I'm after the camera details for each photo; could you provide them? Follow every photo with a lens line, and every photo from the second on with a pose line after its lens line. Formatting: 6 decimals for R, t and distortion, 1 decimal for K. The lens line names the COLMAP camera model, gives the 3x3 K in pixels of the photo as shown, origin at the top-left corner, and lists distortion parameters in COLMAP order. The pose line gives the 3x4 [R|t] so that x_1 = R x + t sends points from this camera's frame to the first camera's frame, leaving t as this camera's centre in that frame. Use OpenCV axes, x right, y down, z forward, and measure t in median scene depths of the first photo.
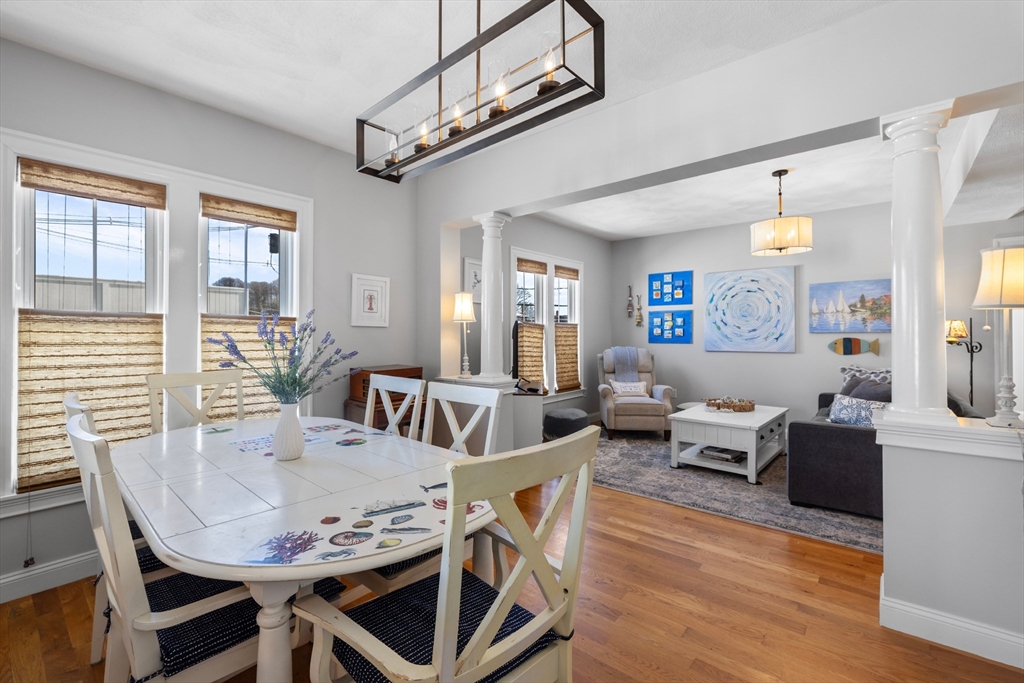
lens RADIAL K [[443.6, 0, 505.8], [0, 443.6, 336.3], [0, 0, 1]] dist [0.001068, 0.000951]
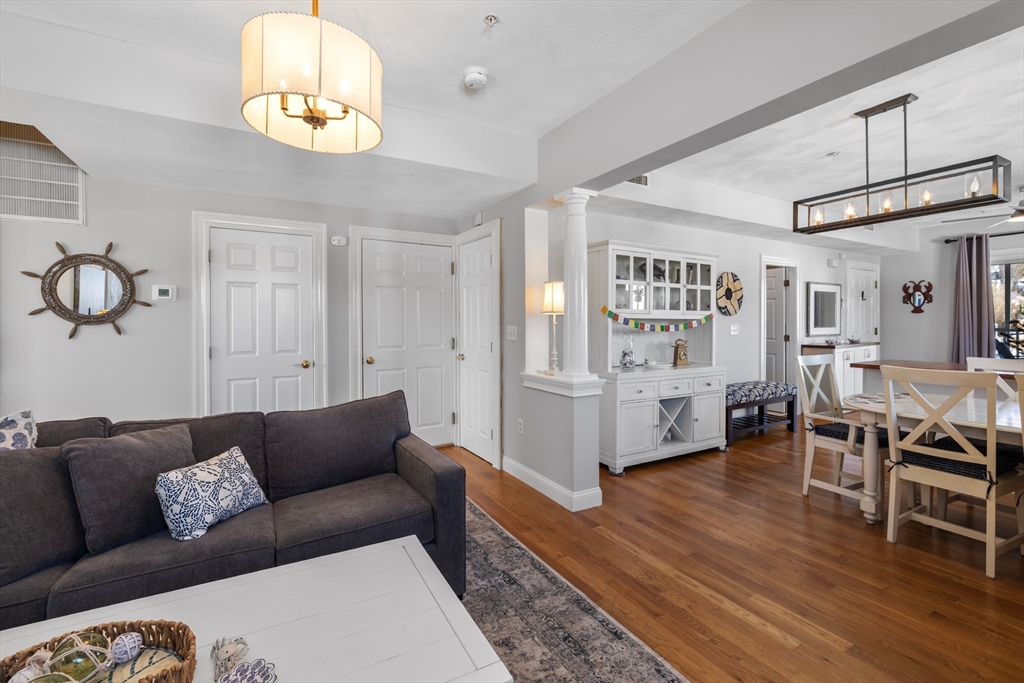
lens RADIAL K [[443.6, 0, 512.7], [0, 443.6, 327.2], [0, 0, 1]] dist [0.001068, 0.000951]
pose [[-0.947097, 0.004922, 0.320910, 0.250572], [0.006357, 0.999974, 0.003422, -0.005110], [-0.320885, 0.005281, -0.947104, 1.058995]]
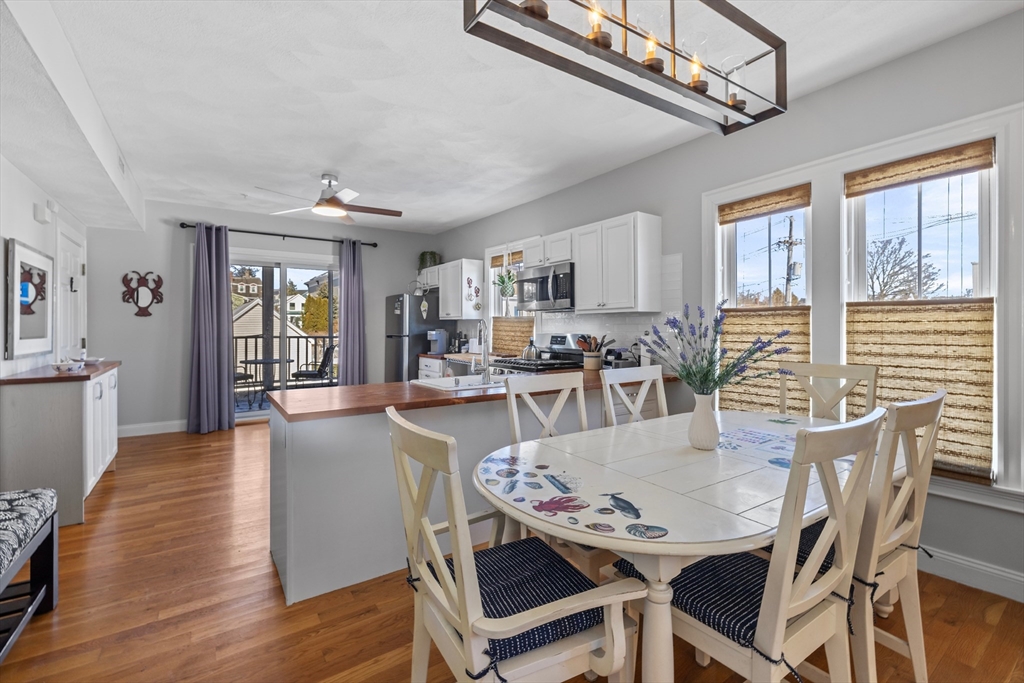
lens RADIAL K [[443.6, 0, 498.2], [0, 443.6, 325.1], [0, 0, 1]] dist [0.001068, 0.000951]
pose [[-0.262910, -0.001935, -0.964819, 0.244685], [0.011084, 0.999926, -0.005026, -0.003994], [0.964757, -0.012016, -0.262869, 0.317111]]
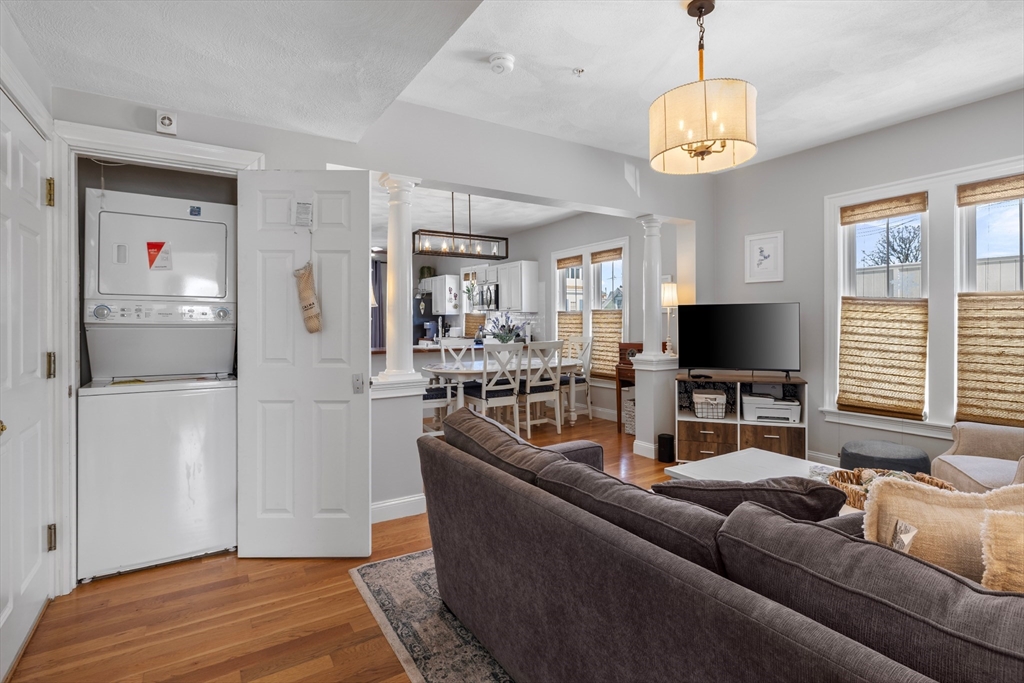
lens RADIAL K [[490.3, 0, 530.4], [0, 490.3, 329.1], [0, 0, 1]] dist [-0.001934, 0.000270]
pose [[-0.263965, 0.022629, -0.964267, 0.957315], [0.010135, 0.999735, 0.020687, -0.005809], [0.964479, -0.004312, -0.264124, 0.770534]]
